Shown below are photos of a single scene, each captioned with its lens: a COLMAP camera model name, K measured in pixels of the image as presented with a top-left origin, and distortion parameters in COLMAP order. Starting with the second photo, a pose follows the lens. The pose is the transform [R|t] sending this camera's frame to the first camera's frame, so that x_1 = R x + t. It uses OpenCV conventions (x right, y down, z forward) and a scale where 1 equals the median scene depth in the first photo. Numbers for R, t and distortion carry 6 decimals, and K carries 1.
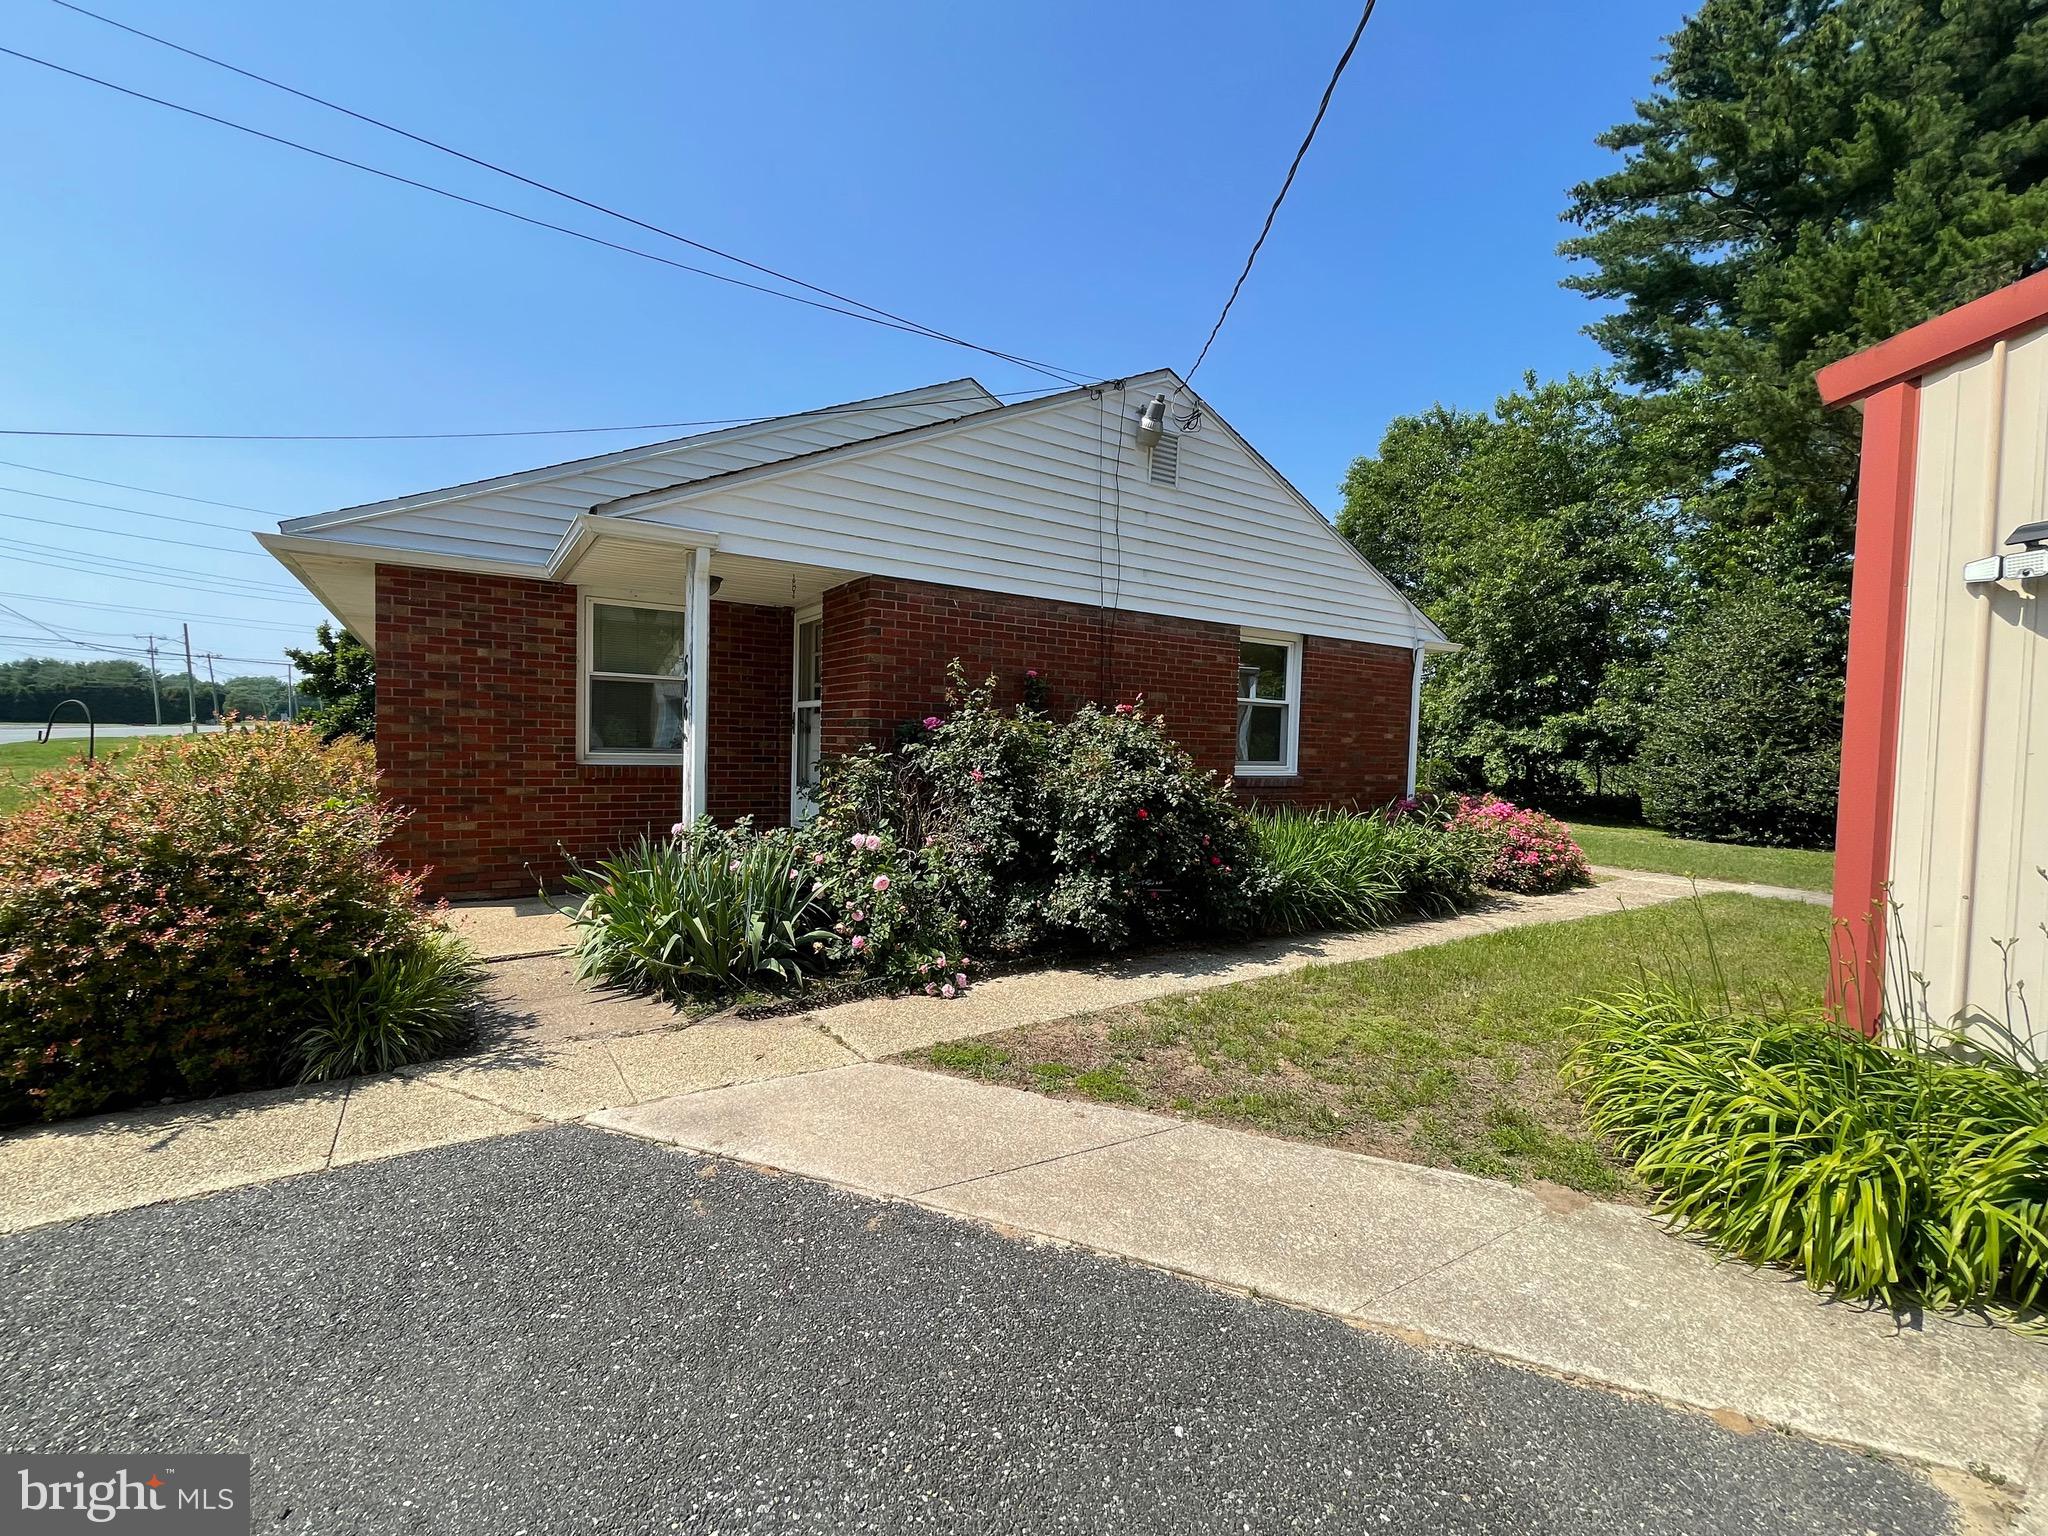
lens RADIAL K [[854.0, 0, 1013.1], [0, 854.0, 773.2], [0, 0, 1]] dist [-0.000263, -0.000193]
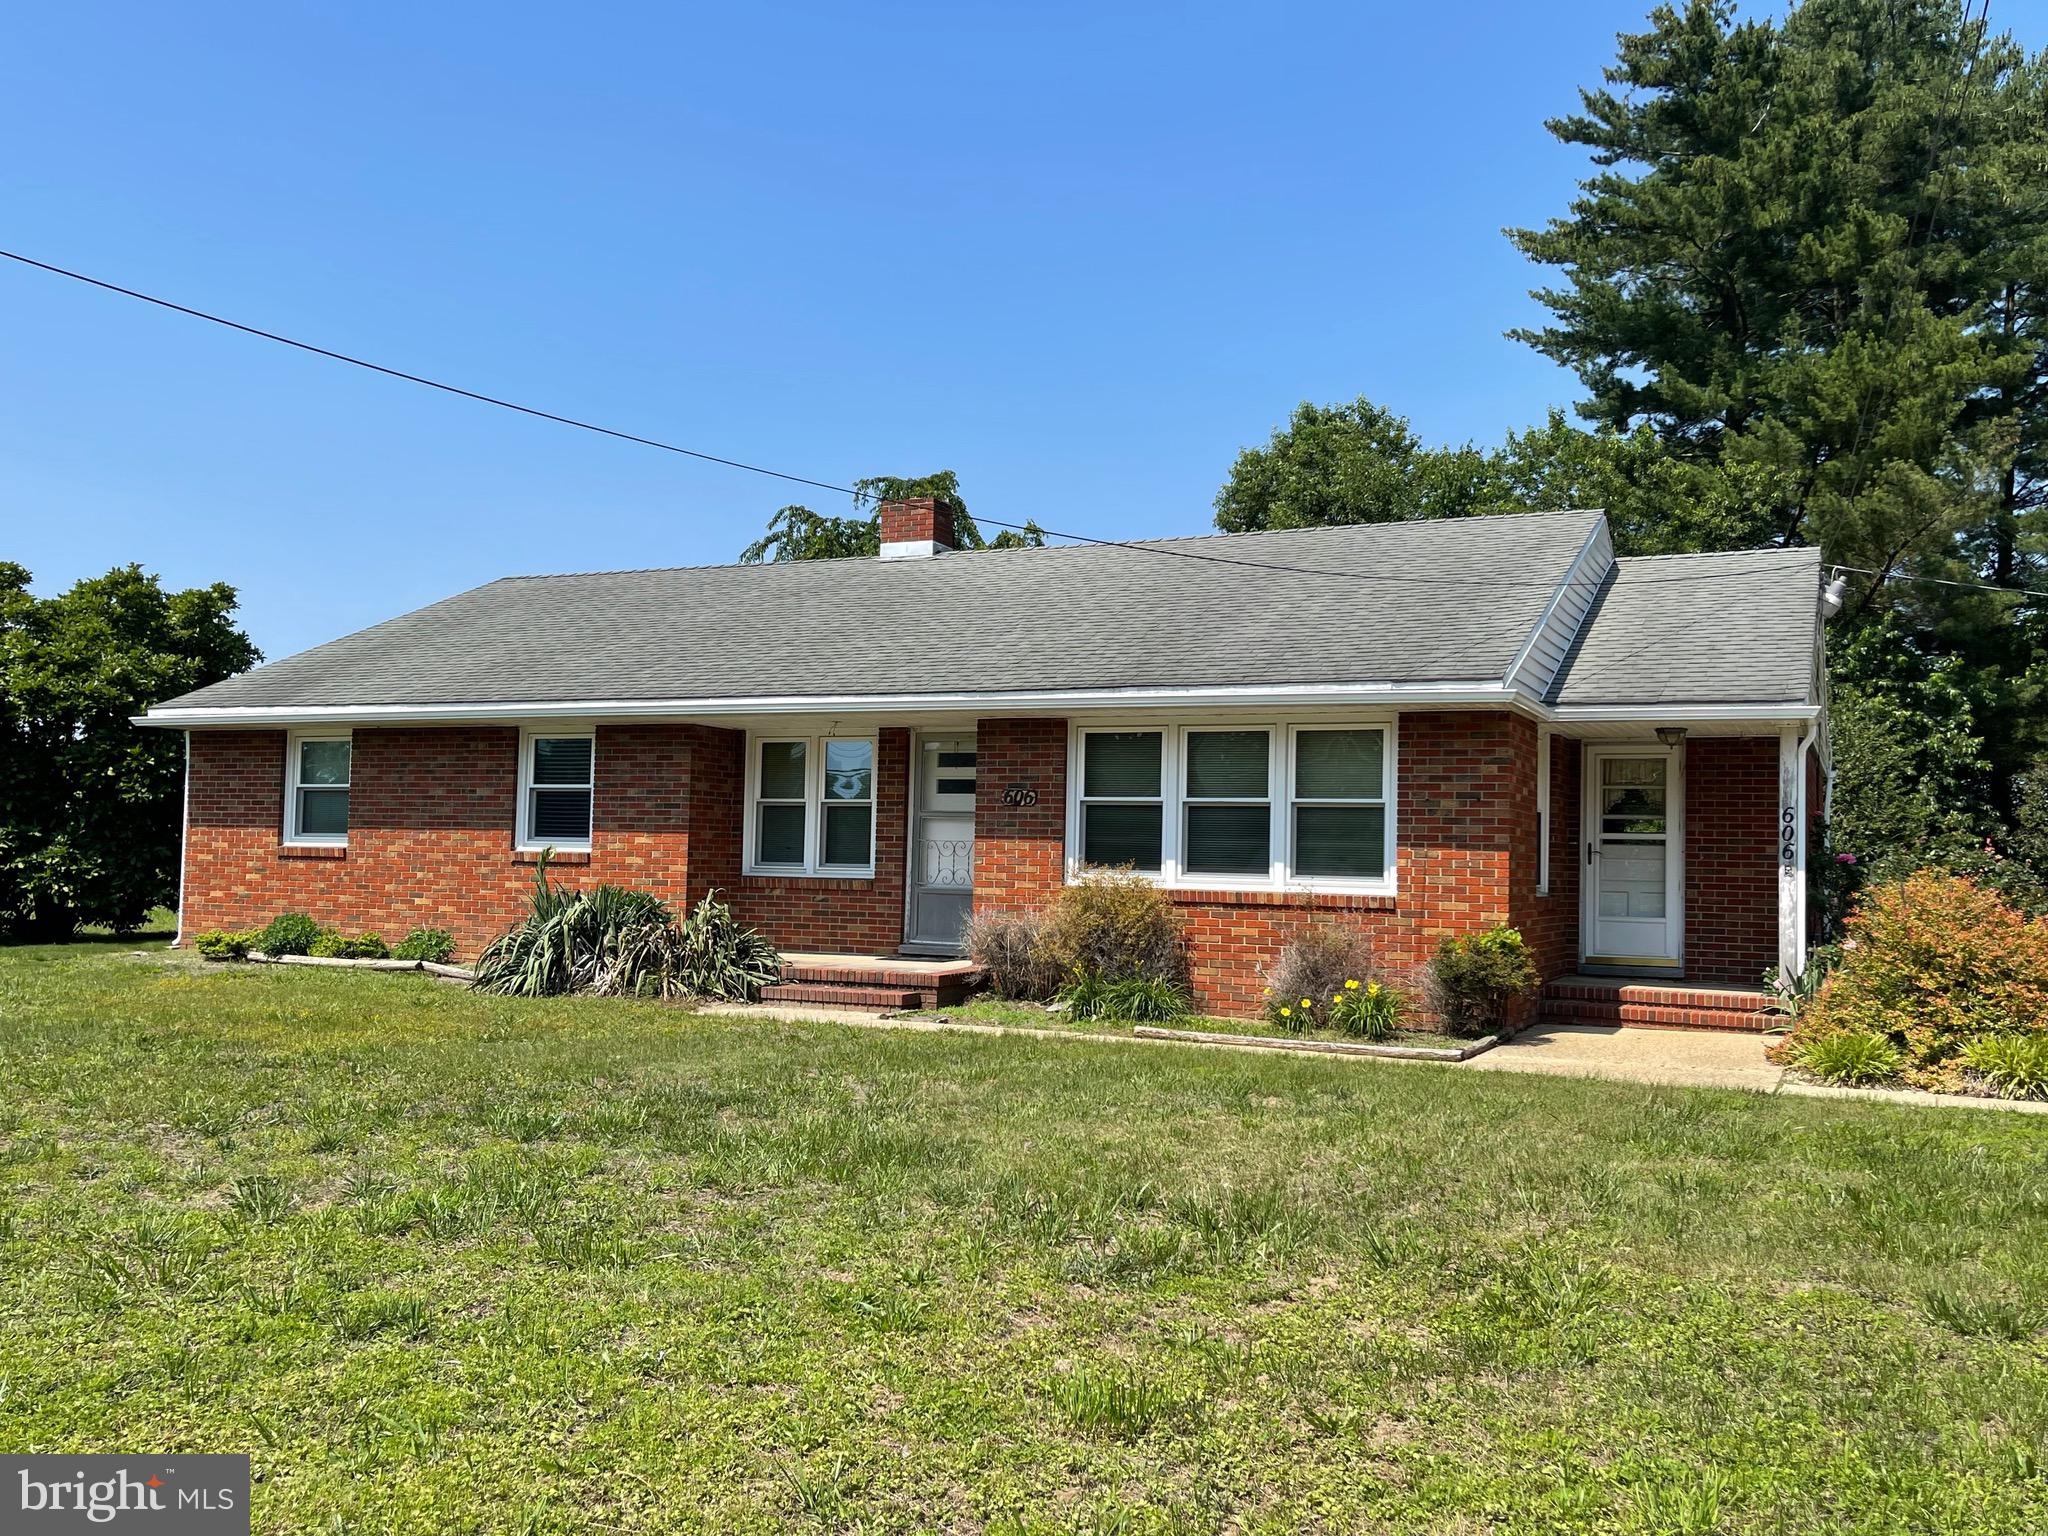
lens RADIAL K [[1763.5, 0, 1030.6], [0, 1763.5, 765.9], [0, 0, 1]] dist [0.067451, -0.061679]
pose [[0.849490, 0.023980, 0.527059, -1.741488], [0.017342, 0.997158, -0.073320, -0.018183], [-0.527320, 0.071424, 0.846660, -0.388920]]
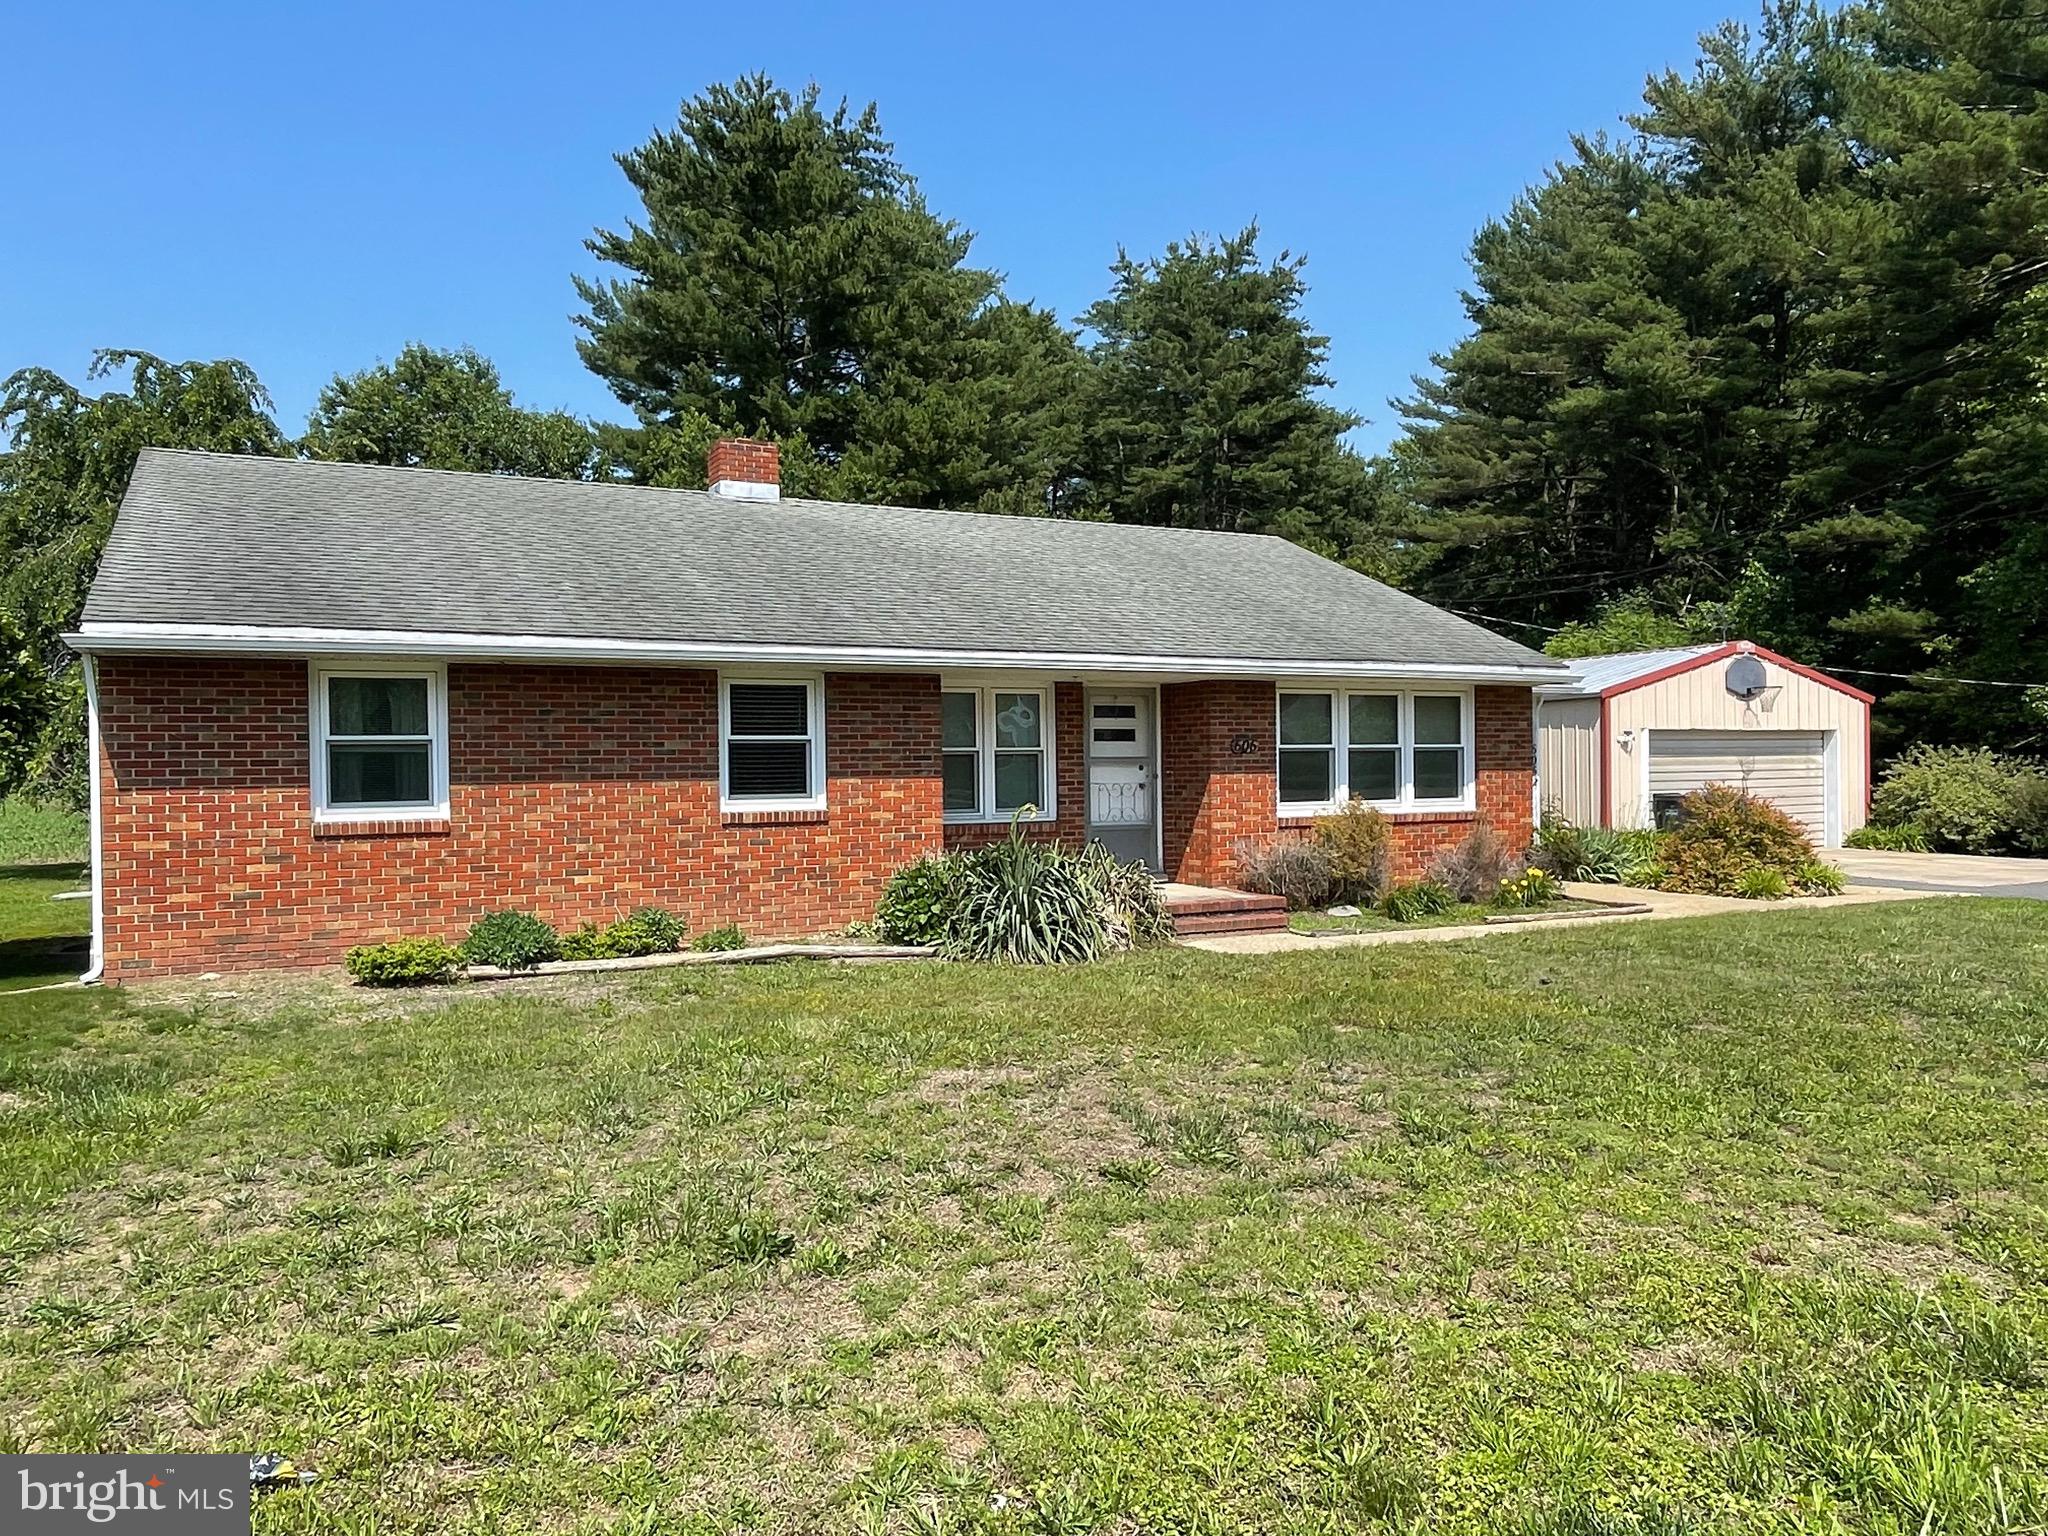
lens RADIAL K [[1462.5, 0, 1034.0], [0, 1462.5, 768.4], [0, 0, 1]] dist [0.014460, -0.024814]
pose [[0.086632, -0.024453, 0.995940, -2.621979], [0.051485, 0.998473, 0.020036, -0.140233], [-0.994909, 0.049540, 0.087759, 1.248937]]
